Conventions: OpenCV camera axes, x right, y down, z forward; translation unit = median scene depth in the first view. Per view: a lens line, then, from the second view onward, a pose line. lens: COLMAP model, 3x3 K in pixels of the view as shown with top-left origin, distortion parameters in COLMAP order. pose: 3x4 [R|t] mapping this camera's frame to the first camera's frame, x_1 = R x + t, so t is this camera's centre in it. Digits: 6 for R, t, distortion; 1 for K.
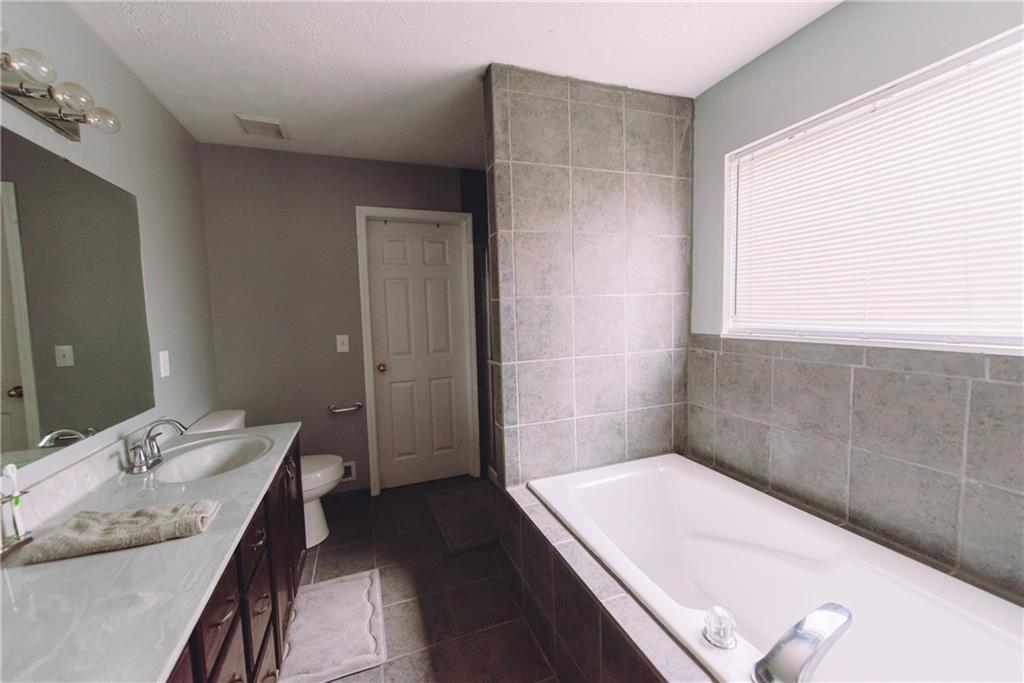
lens RADIAL K [[399.1, 0, 512.5], [0, 399.1, 337.7], [0, 0, 1]] dist [0.009683, -0.001493]
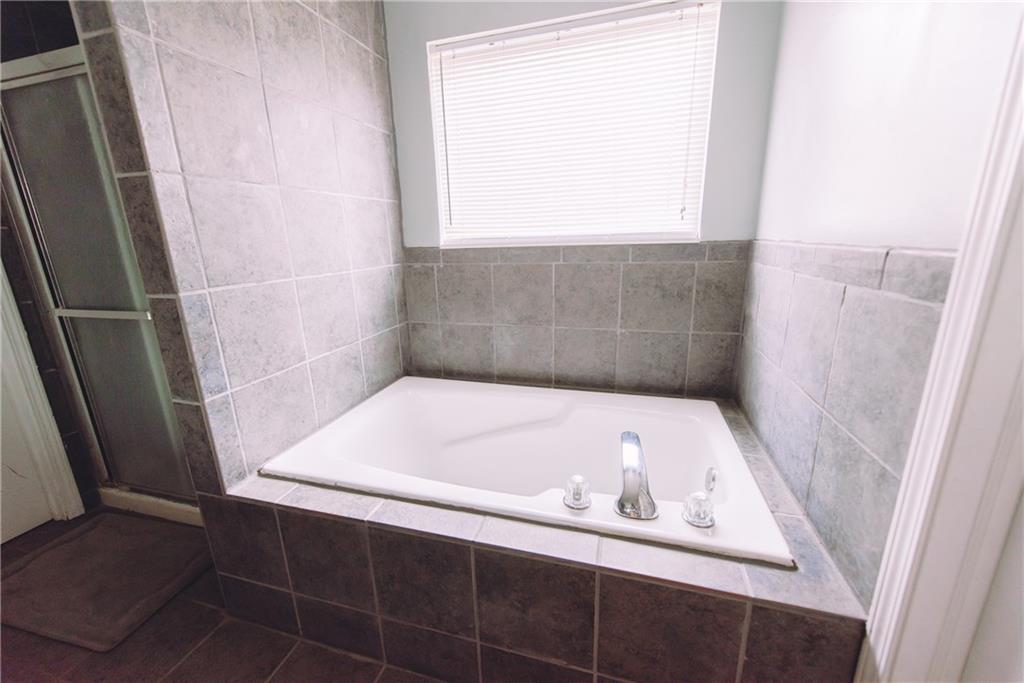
lens RADIAL K [[399.1, 0, 511.5], [0, 399.1, 339.3], [0, 0, 1]] dist [0.009683, -0.001493]
pose [[0.604235, -0.185292, 0.774963, -0.188222], [0.065760, 0.980864, 0.183250, 0.051989], [-0.794088, -0.059765, 0.604857, 0.266134]]
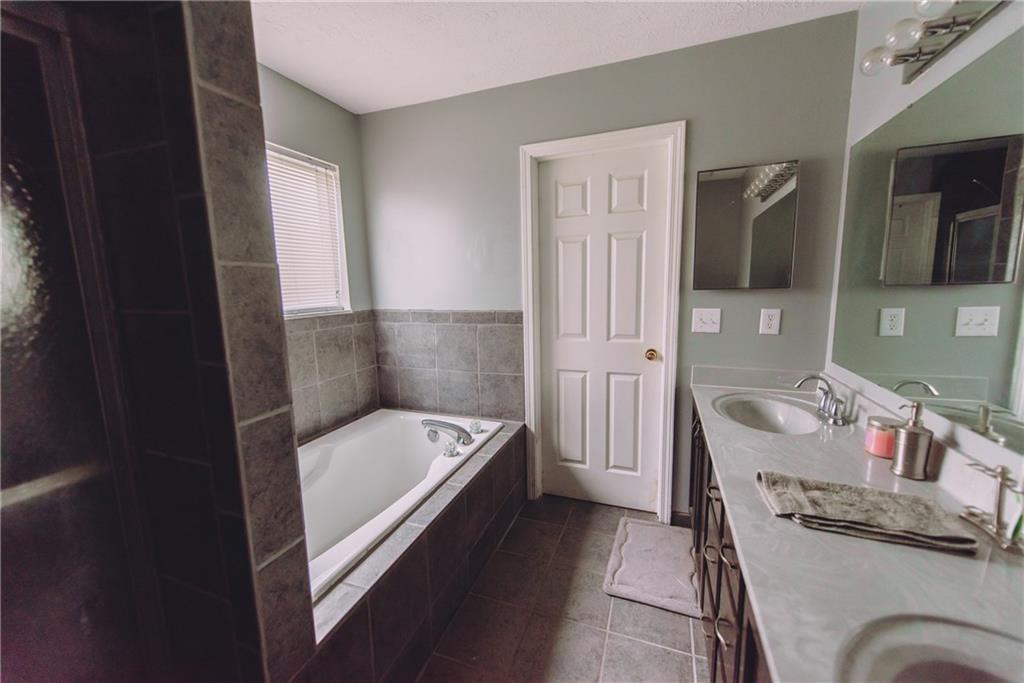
lens RADIAL K [[399.1, 0, 508.2], [0, 399.1, 345.1], [0, 0, 1]] dist [0.009683, -0.001493]
pose [[-0.743734, -0.060539, 0.665728, -0.509639], [0.090060, 0.977737, 0.189525, -0.067292], [-0.662381, 0.200912, -0.721724, 1.119630]]
